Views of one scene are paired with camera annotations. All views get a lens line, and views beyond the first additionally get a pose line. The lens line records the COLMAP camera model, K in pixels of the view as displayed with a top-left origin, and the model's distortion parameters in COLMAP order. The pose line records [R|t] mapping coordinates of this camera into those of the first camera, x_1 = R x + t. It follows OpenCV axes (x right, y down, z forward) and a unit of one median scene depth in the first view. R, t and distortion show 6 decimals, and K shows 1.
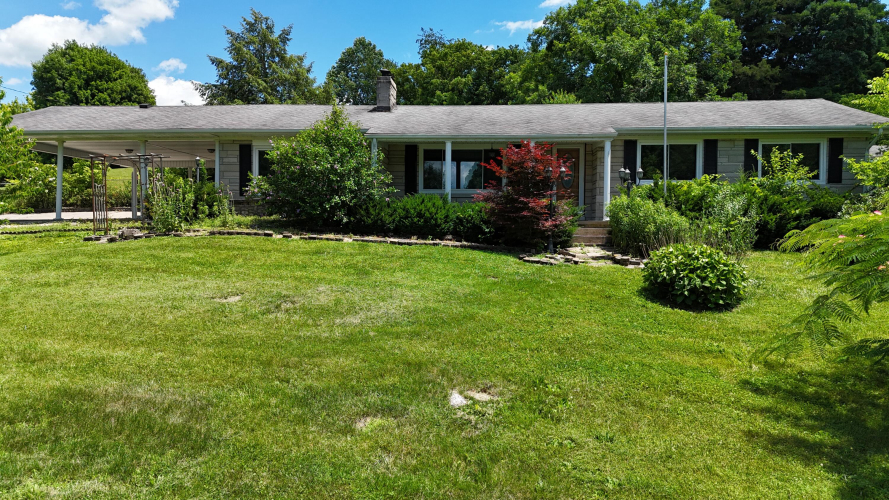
lens RADIAL K [[650.2, 0, 444.5], [0, 650.2, 250.0], [0, 0, 1]] dist [0.068067, -0.068496]
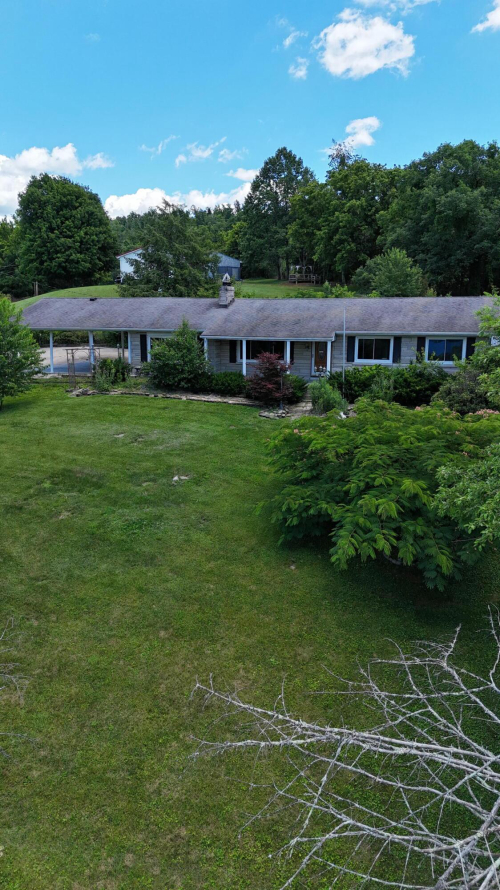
lens RADIAL K [[648.2, 0, 250.0], [0, 648.2, 445.0], [0, 0, 1]] dist [0.161887, -0.412625]
pose [[0.975202, 0.041944, -0.217303, 0.527207], [-0.001703, 0.983269, 0.182151, -0.257006], [0.221308, -0.177264, 0.958958, -0.976783]]
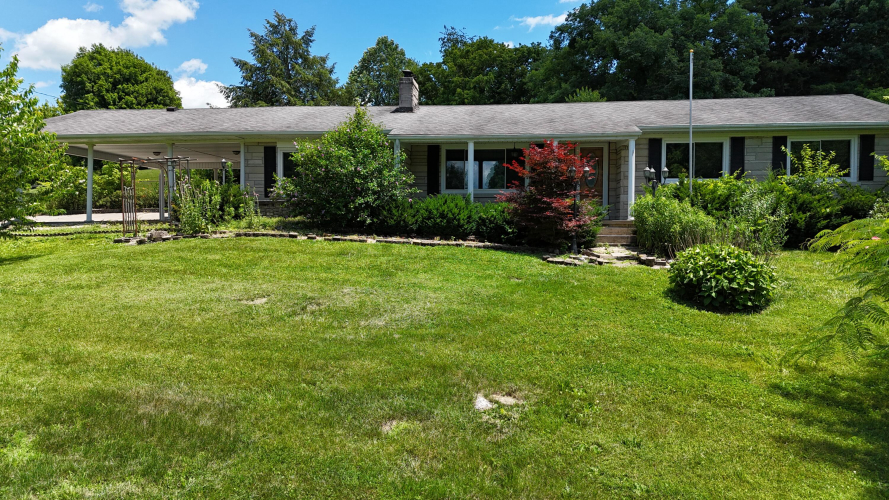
lens RADIAL K [[650.2, 0, 444.5], [0, 650.2, 250.0], [0, 0, 1]] dist [0.068067, -0.068496]
pose [[0.999435, -0.003586, -0.033413, -0.002115], [0.003679, 0.999990, 0.002720, -0.004161], [0.033403, -0.002842, 0.999438, -0.000685]]
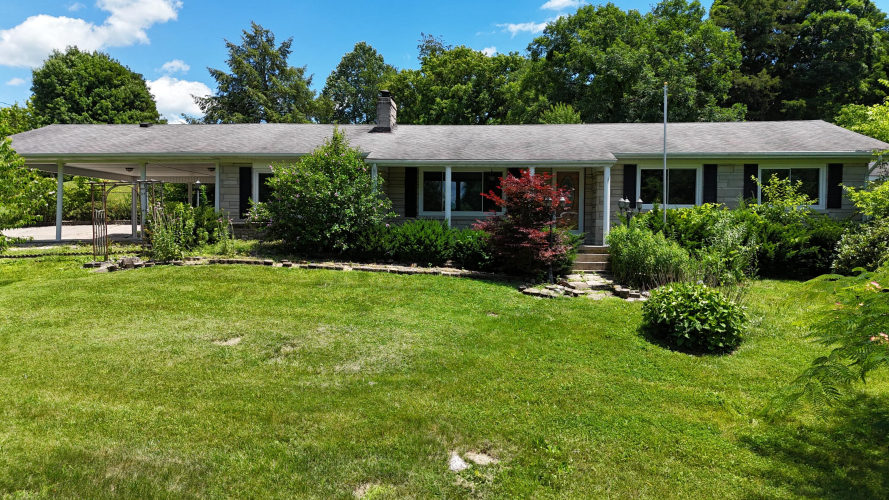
lens RADIAL K [[650.2, 0, 444.5], [0, 650.2, 250.0], [0, 0, 1]] dist [0.068067, -0.068496]
pose [[0.999998, 0.001693, 0.000498, -0.000397], [-0.001693, 0.999998, -0.000702, -0.046622], [-0.000499, 0.000701, 1.000000, -0.000641]]
